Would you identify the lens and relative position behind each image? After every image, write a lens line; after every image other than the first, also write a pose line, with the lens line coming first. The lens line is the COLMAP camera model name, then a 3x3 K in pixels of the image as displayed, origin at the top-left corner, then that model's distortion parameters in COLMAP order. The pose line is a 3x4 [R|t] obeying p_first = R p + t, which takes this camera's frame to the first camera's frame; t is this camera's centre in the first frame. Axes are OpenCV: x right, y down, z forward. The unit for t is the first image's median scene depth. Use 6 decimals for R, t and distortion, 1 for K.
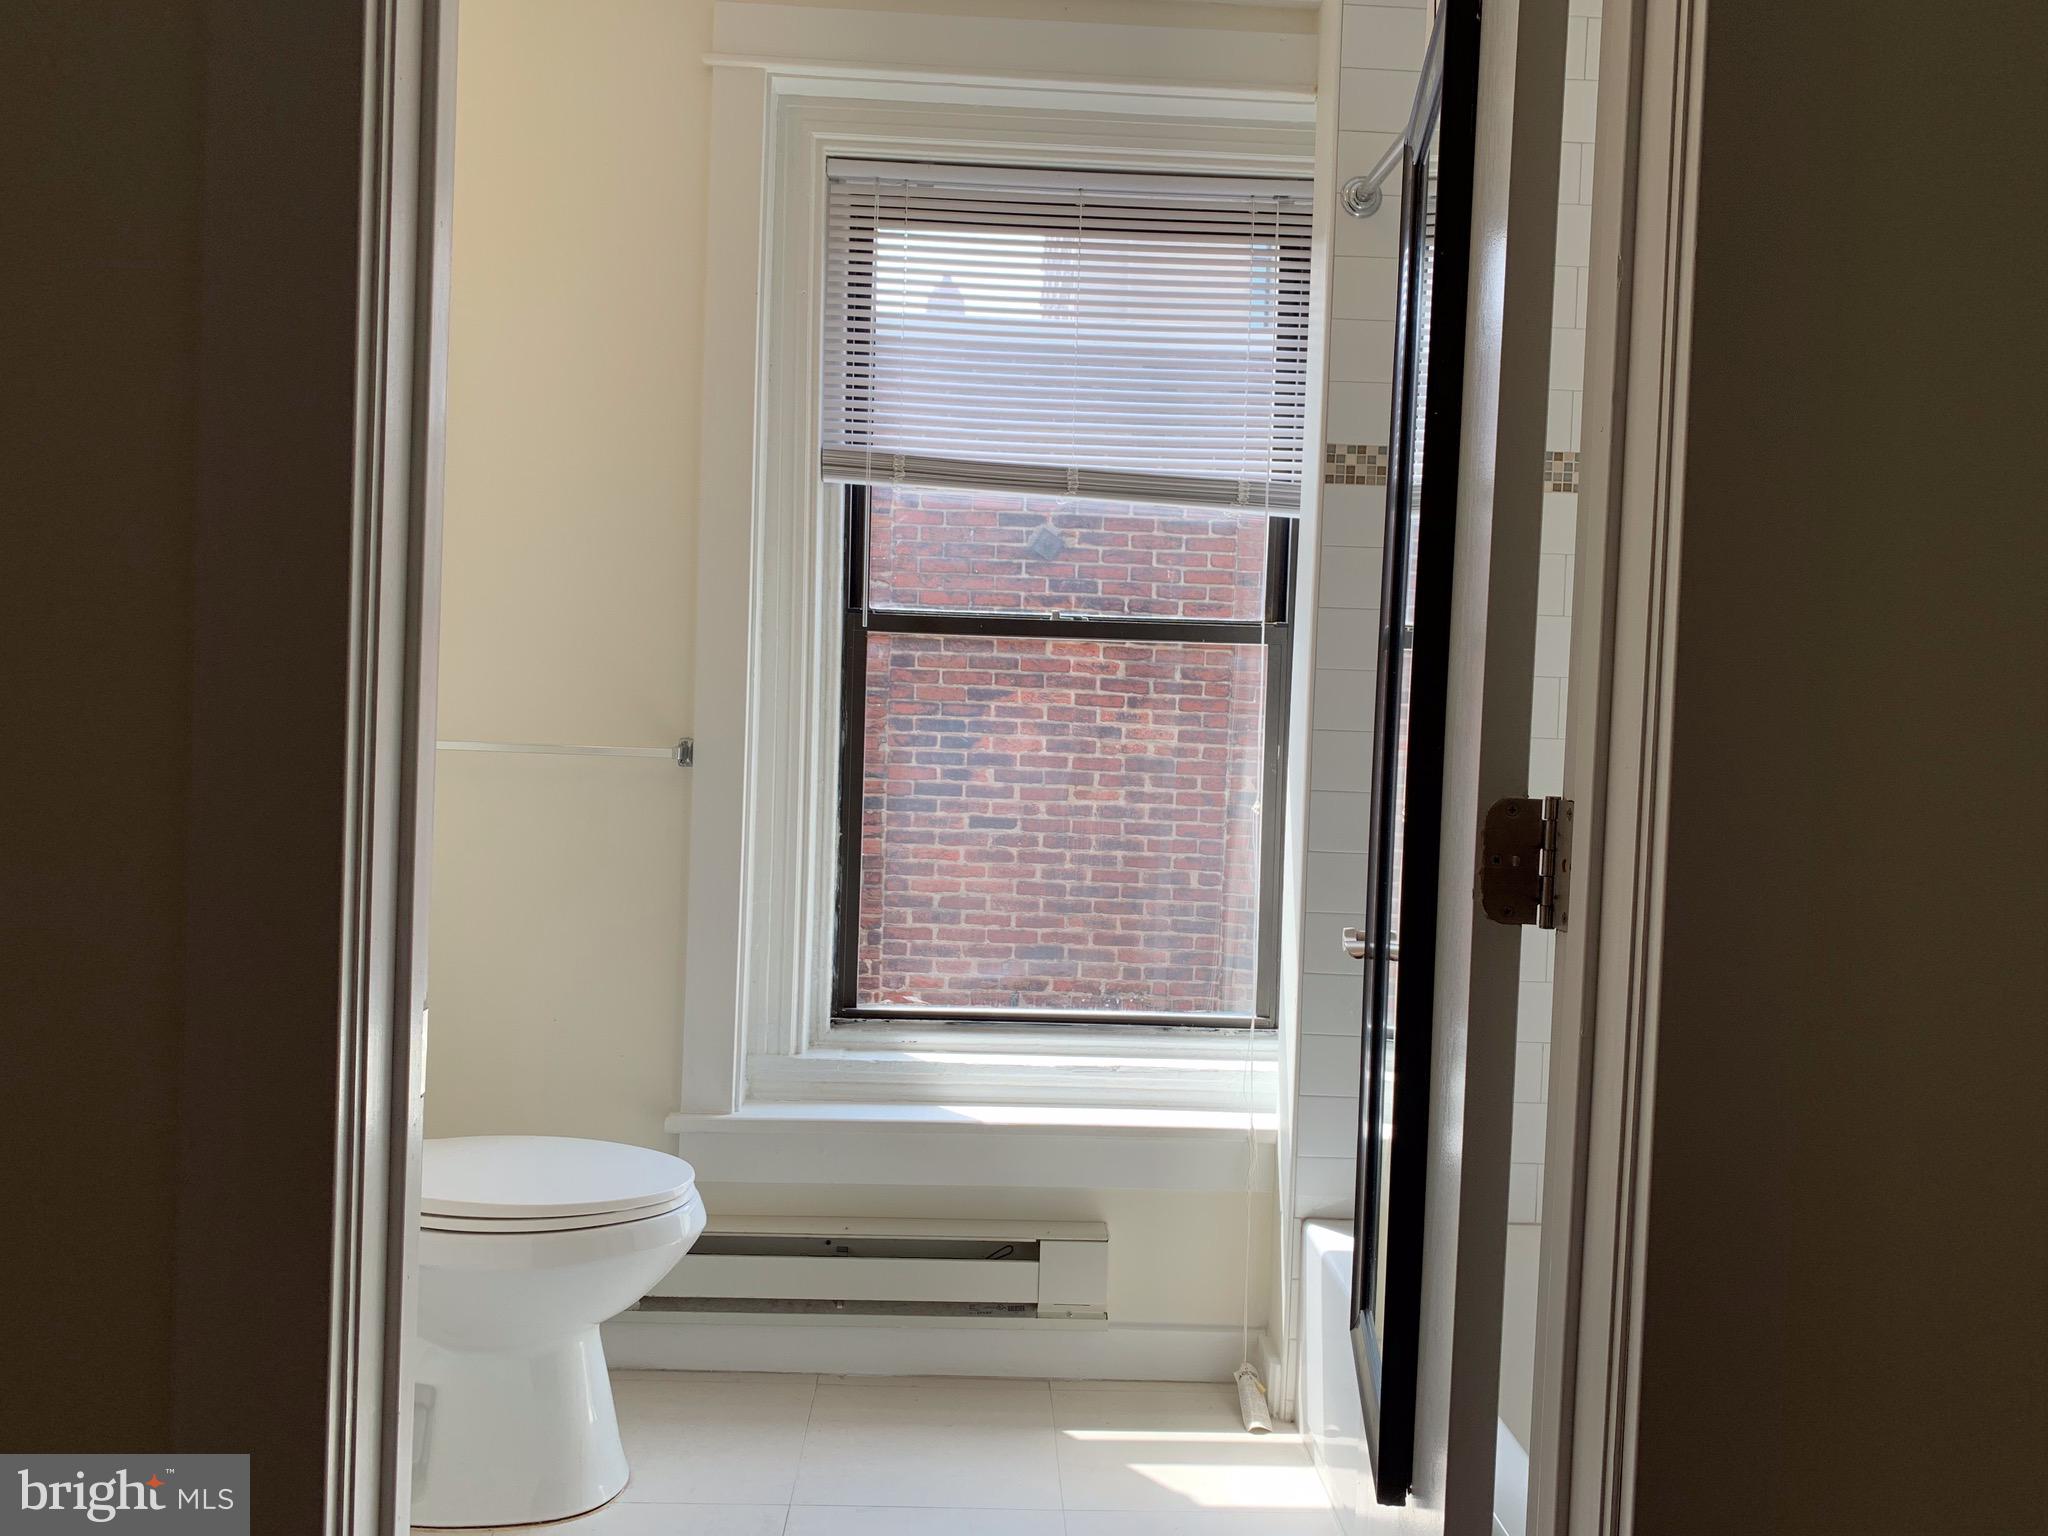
lens RADIAL K [[1576.1, 0, 1020.7], [0, 1576.1, 766.7], [0, 0, 1]] dist [0.022954, -0.001802]
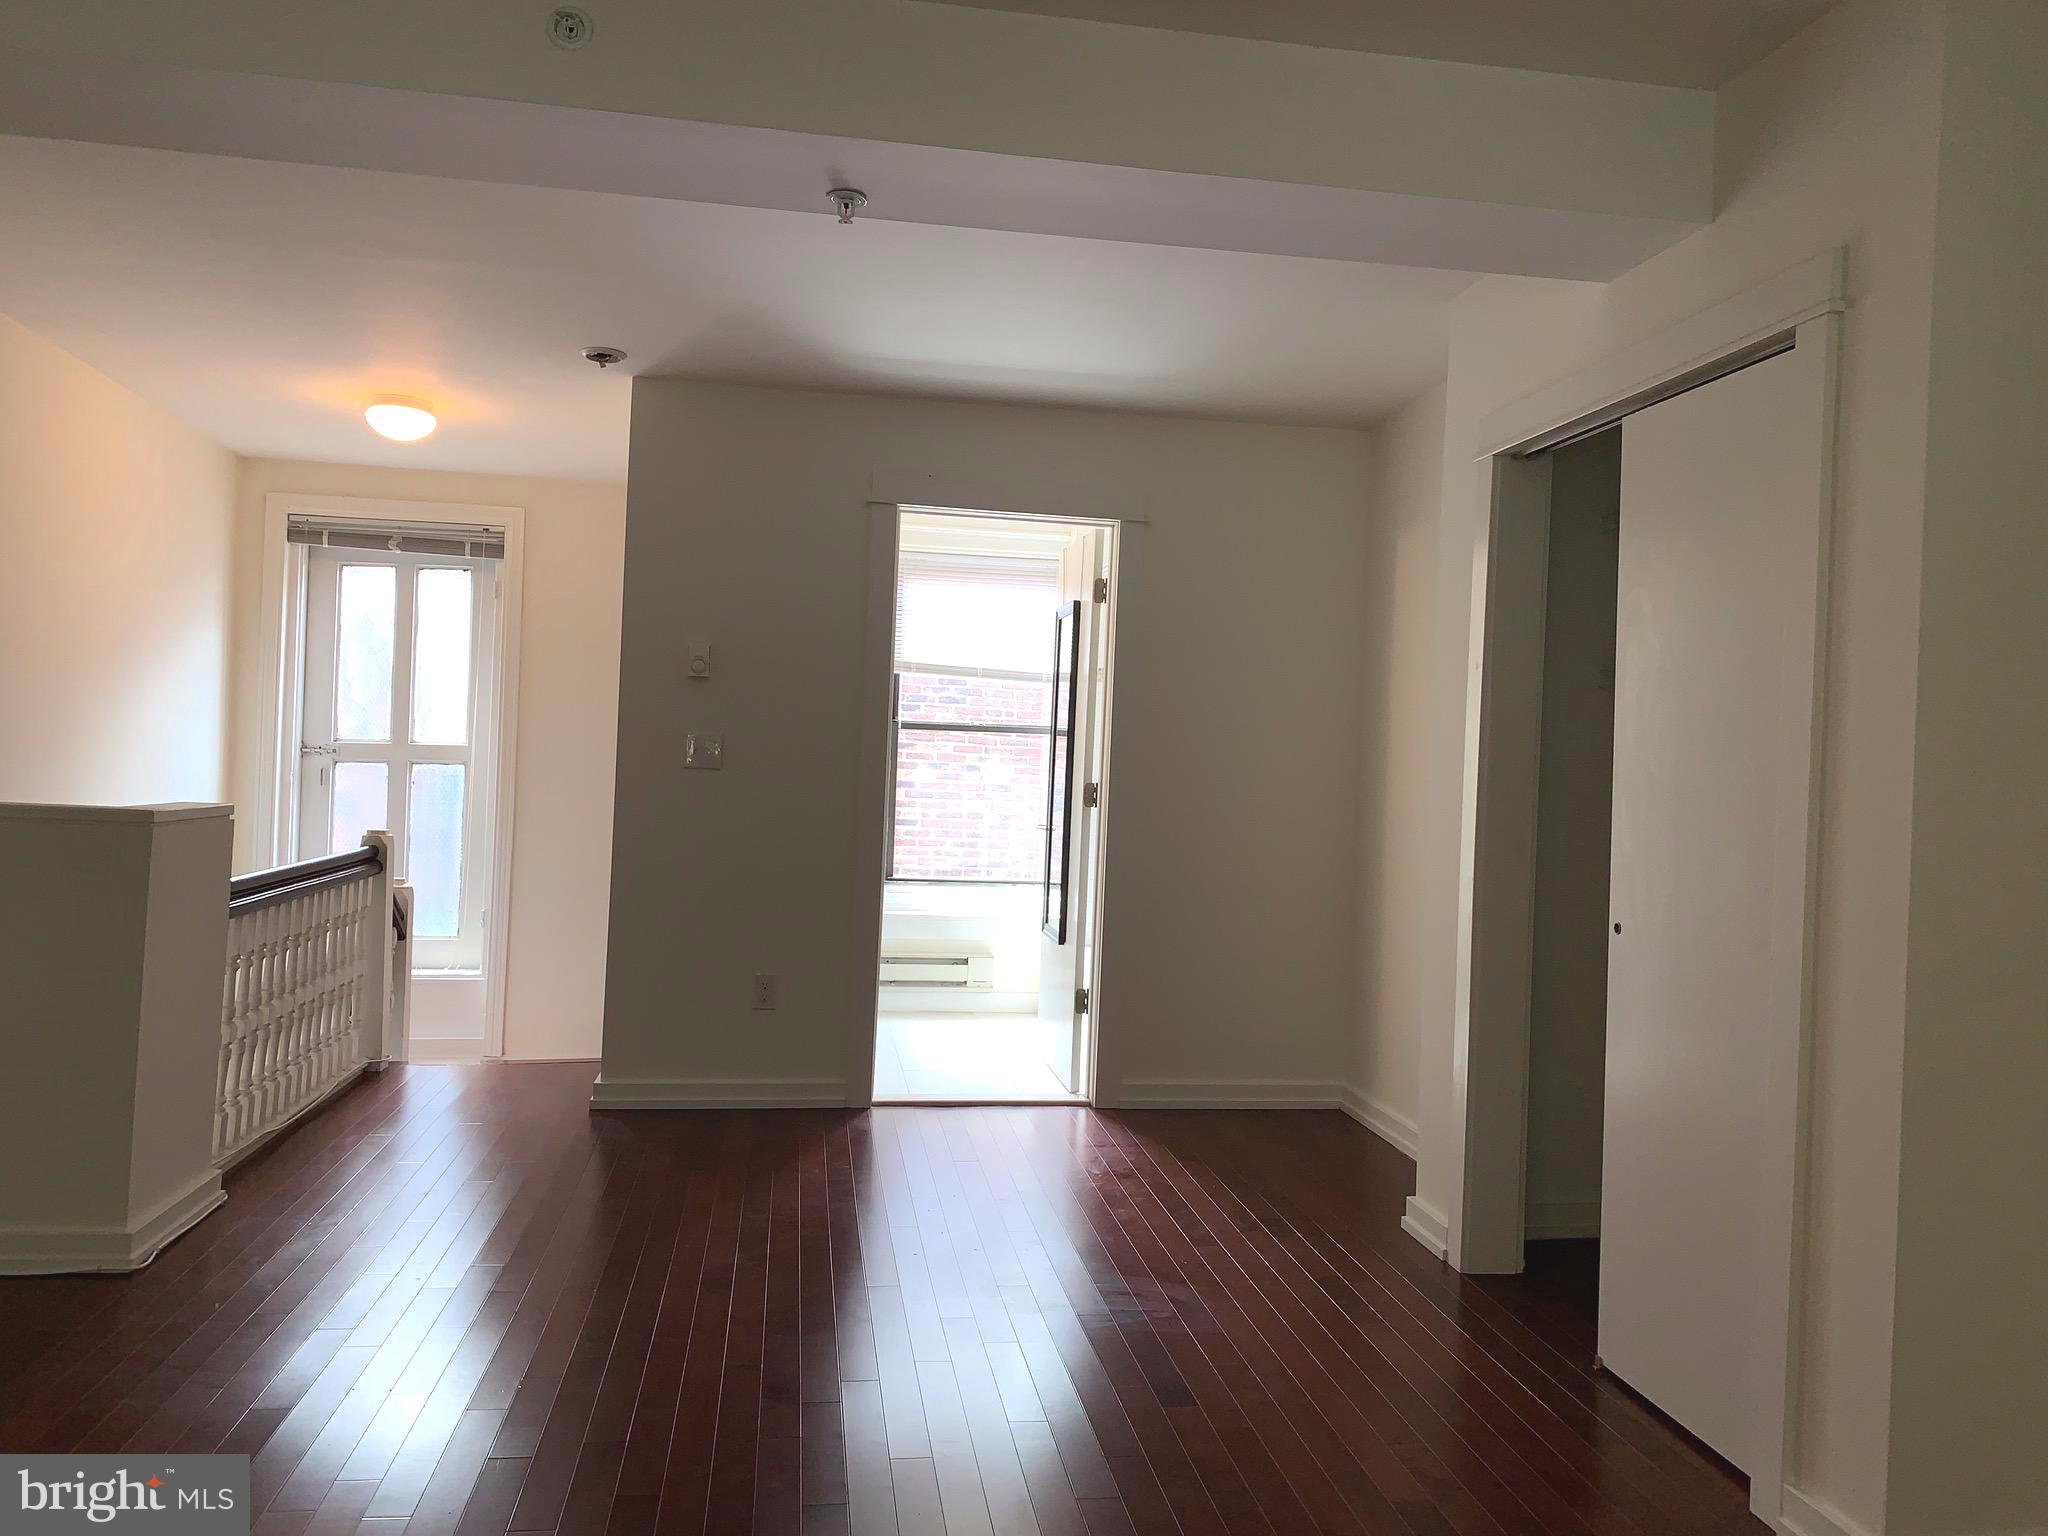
lens RADIAL K [[1576.1, 0, 1020.7], [0, 1576.1, 766.7], [0, 0, 1]] dist [0.022954, -0.001802]
pose [[0.993941, 0.005530, 0.109778, -0.110640], [-0.003032, 0.999733, -0.022909, 0.020684], [-0.109875, 0.022437, 0.993692, -0.957409]]
